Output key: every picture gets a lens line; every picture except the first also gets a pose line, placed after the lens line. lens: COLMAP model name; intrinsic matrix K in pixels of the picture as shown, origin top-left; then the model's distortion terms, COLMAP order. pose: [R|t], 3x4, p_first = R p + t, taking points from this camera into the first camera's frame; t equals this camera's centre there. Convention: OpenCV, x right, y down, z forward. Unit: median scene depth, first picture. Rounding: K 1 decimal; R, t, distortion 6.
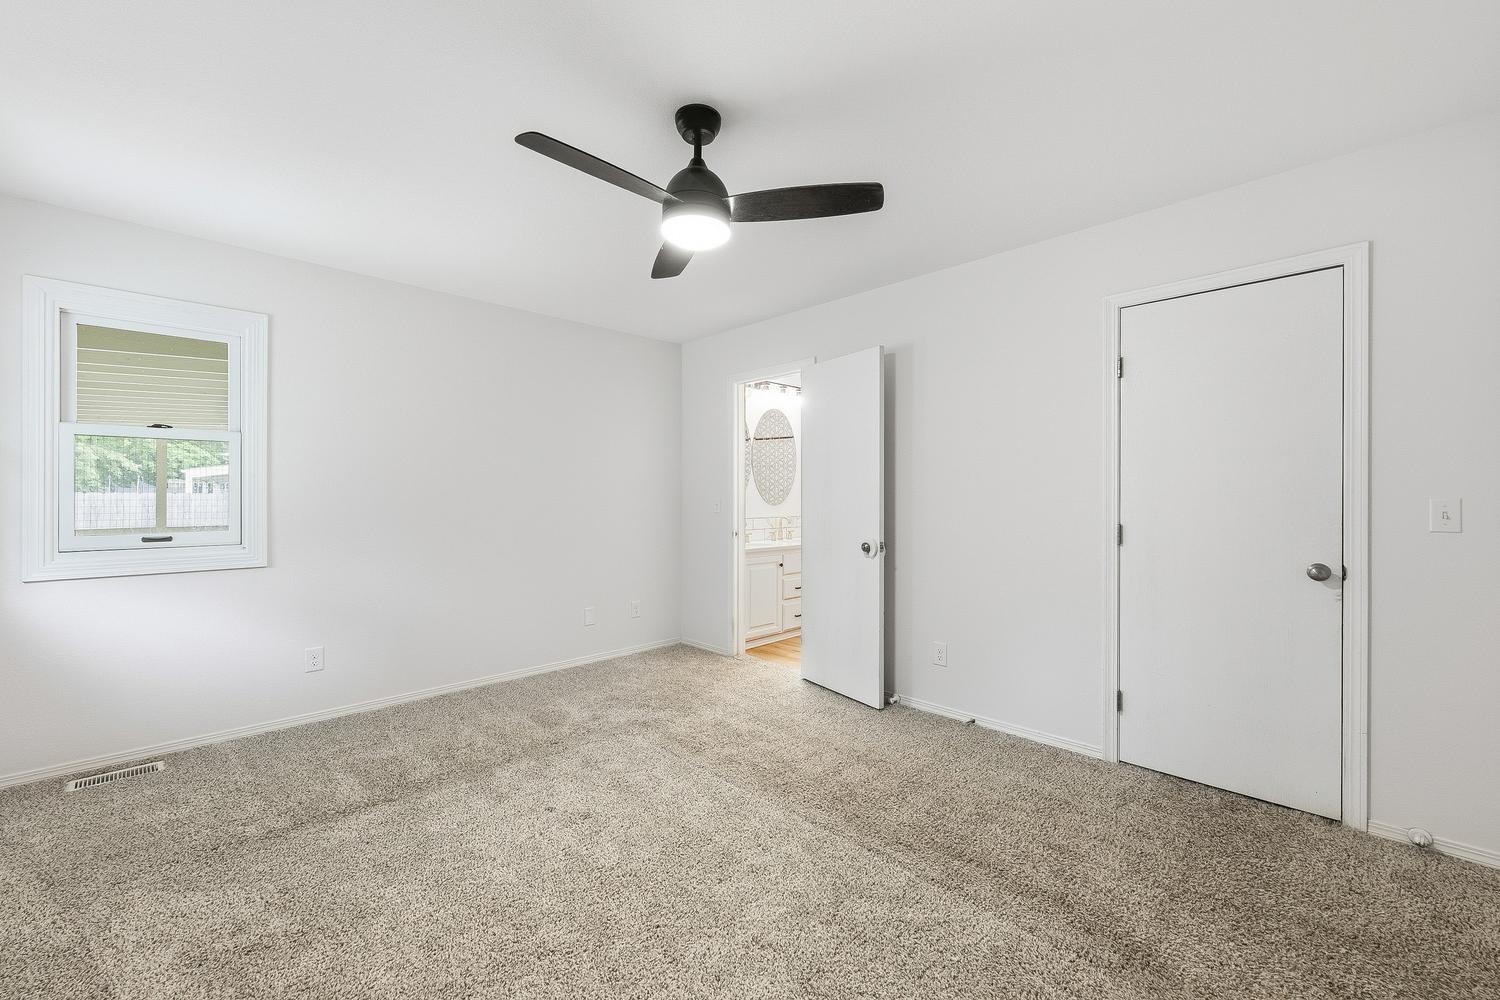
lens RADIAL K [[606.7, 0, 751.1], [0, 606.7, 497.5], [0, 0, 1]] dist [-0.004097, 0.000343]
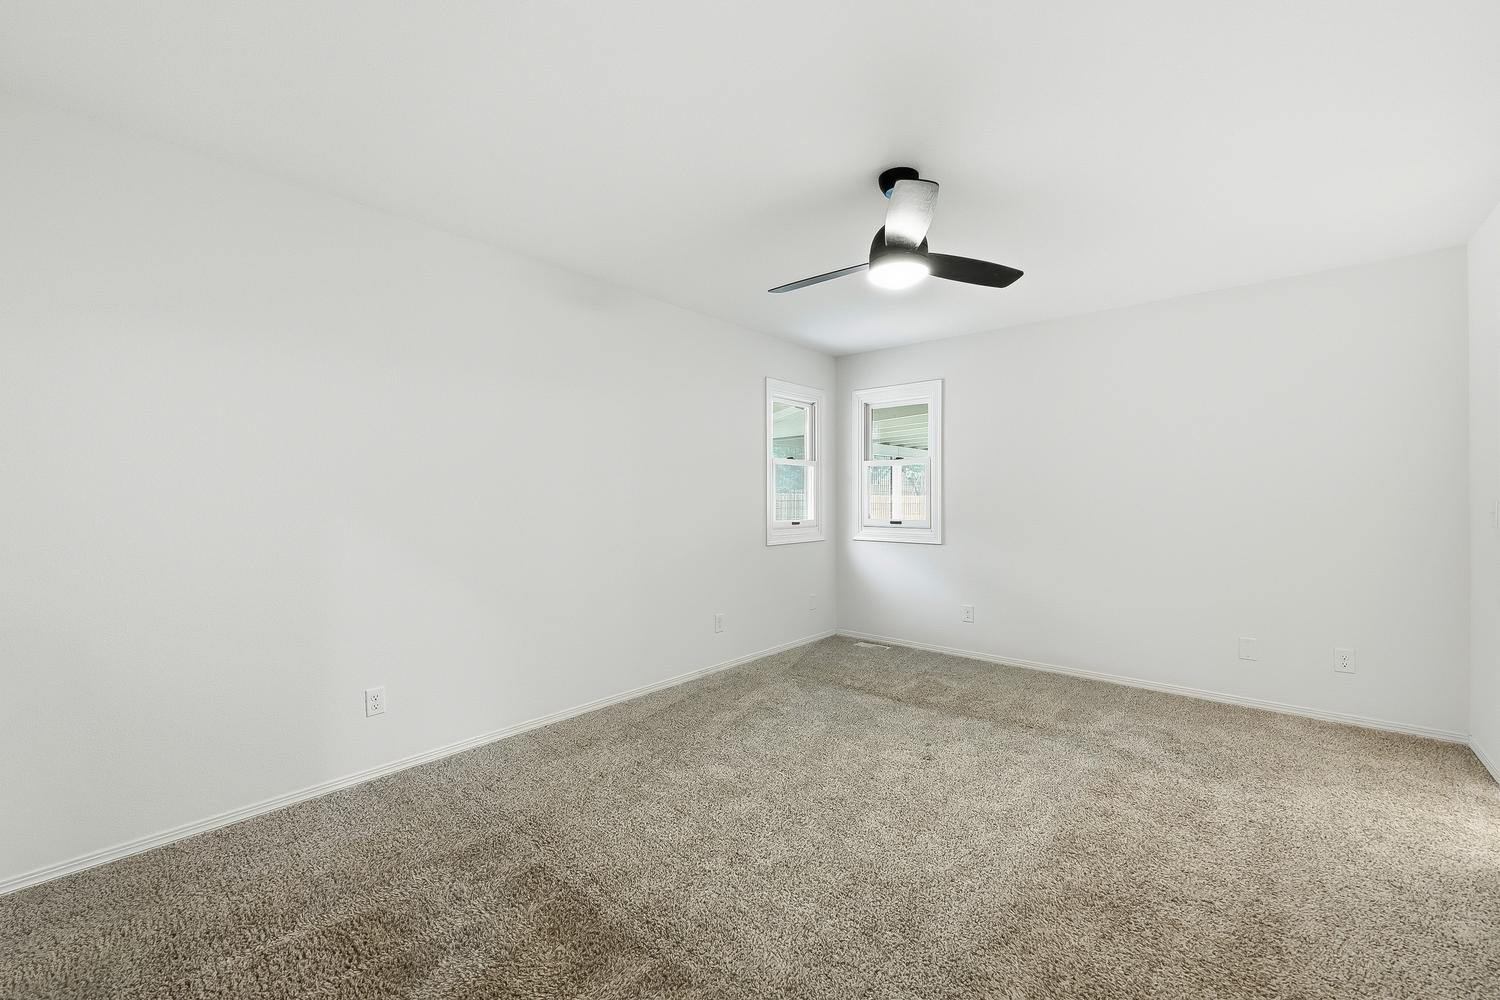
lens RADIAL K [[606.7, 0, 750.3], [0, 606.7, 507.0], [0, 0, 1]] dist [-0.004097, 0.000343]
pose [[0.064468, 0.007805, -0.997889, 0.723381], [-0.007009, 0.999948, 0.007369, 0.012992], [0.997895, 0.006519, 0.064520, 0.445179]]
